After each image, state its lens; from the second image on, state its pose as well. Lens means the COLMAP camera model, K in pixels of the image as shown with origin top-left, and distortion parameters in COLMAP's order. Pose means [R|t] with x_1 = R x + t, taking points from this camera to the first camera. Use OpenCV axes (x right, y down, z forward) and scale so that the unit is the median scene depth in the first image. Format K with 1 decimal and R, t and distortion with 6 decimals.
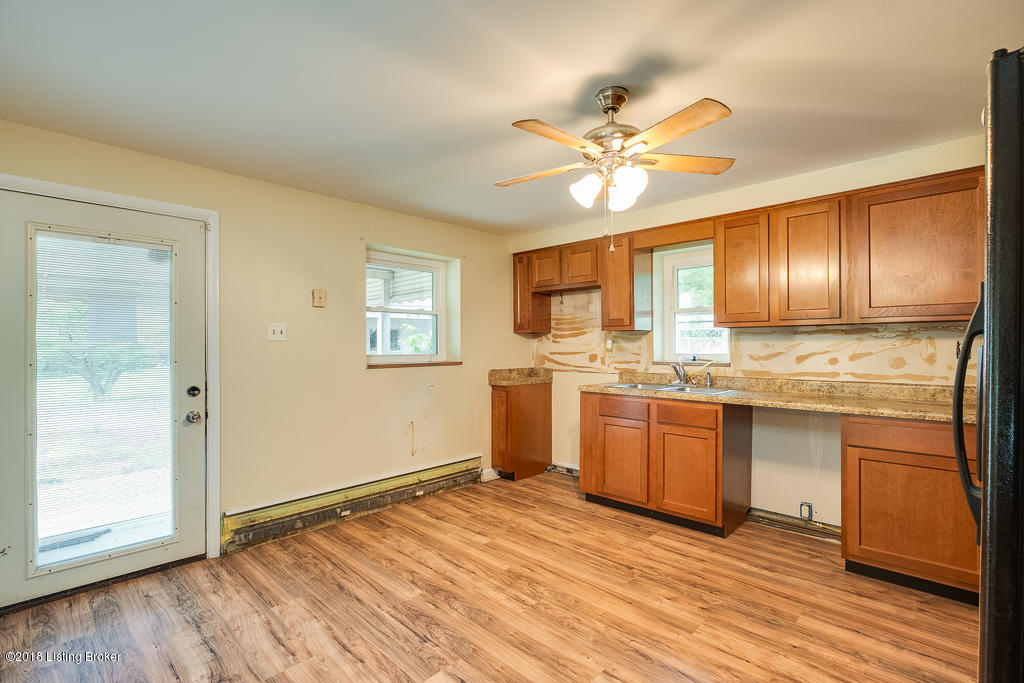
lens RADIAL K [[475.0, 0, 512.0], [0, 475.0, 341.5], [0, 0, 1]] dist [-0.004164, -0.000652]
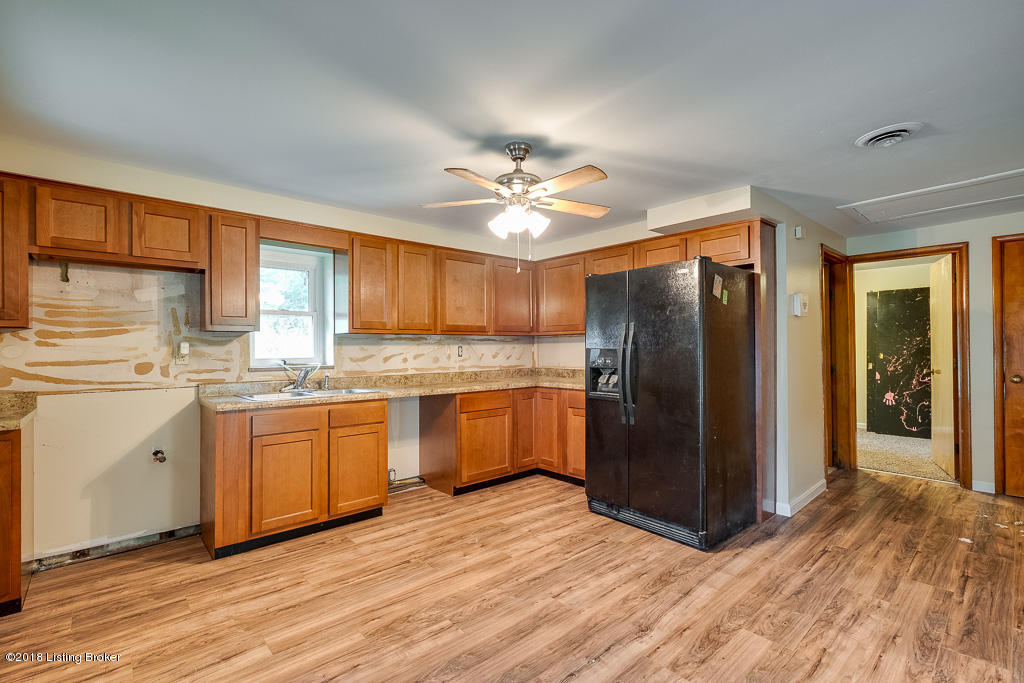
lens RADIAL K [[446.6, 0, 510.7], [0, 446.6, 345.4], [0, 0, 1]] dist [0.000530, 0.000202]
pose [[0.089109, 0.006831, 0.995998, -0.585046], [-0.003477, 0.999973, -0.006547, 0.005371], [-0.996016, -0.002880, 0.089130, 0.564119]]
